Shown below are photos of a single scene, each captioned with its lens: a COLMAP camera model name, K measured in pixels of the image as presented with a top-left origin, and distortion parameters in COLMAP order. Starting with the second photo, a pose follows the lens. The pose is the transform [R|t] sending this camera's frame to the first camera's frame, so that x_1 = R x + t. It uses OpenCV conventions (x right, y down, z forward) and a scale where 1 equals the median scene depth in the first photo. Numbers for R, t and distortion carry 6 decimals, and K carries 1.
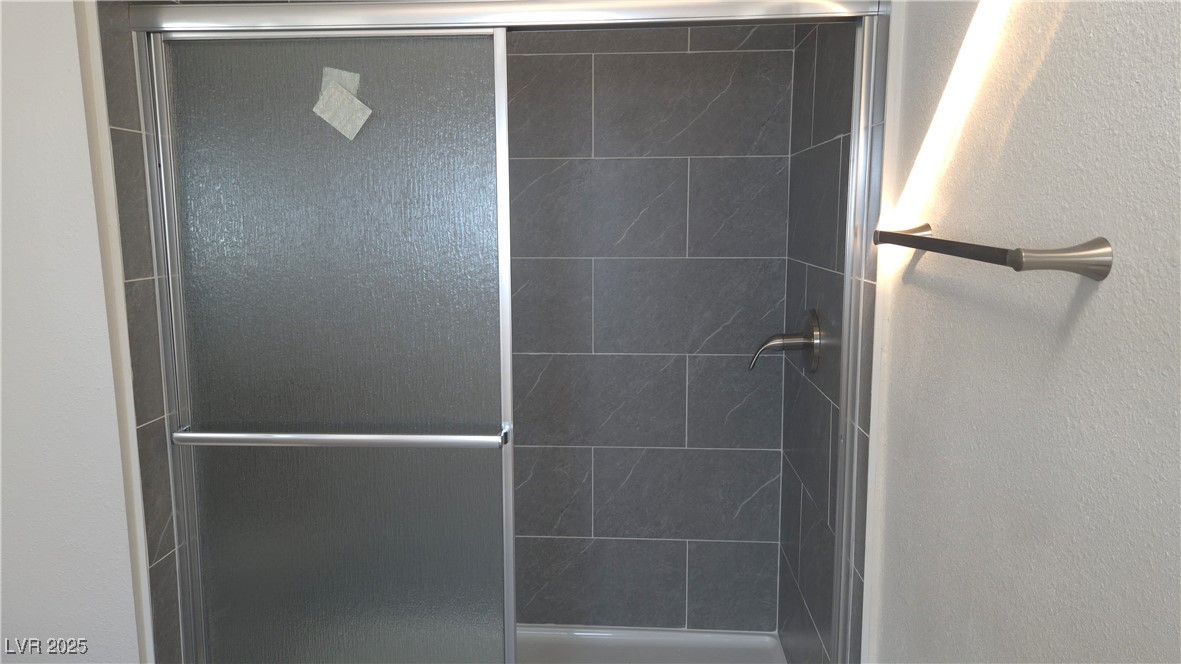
lens RADIAL K [[784.3, 0, 598.1], [0, 784.3, 326.1], [0, 0, 1]] dist [0.059332, -0.053792]
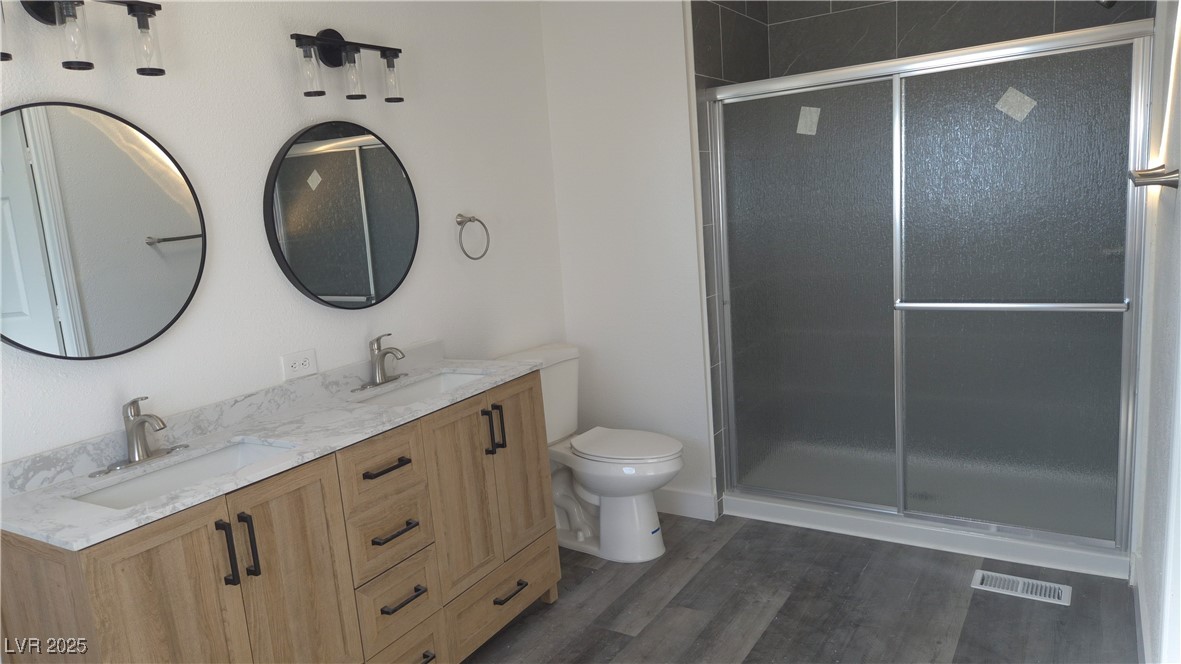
lens RADIAL K [[784.3, 0, 598.1], [0, 784.3, 326.1], [0, 0, 1]] dist [0.059332, -0.053792]
pose [[0.887342, 0.010860, -0.460984, 0.108788], [0.008159, 0.999196, 0.039243, 0.121944], [0.461040, -0.038583, 0.886540, -0.944630]]
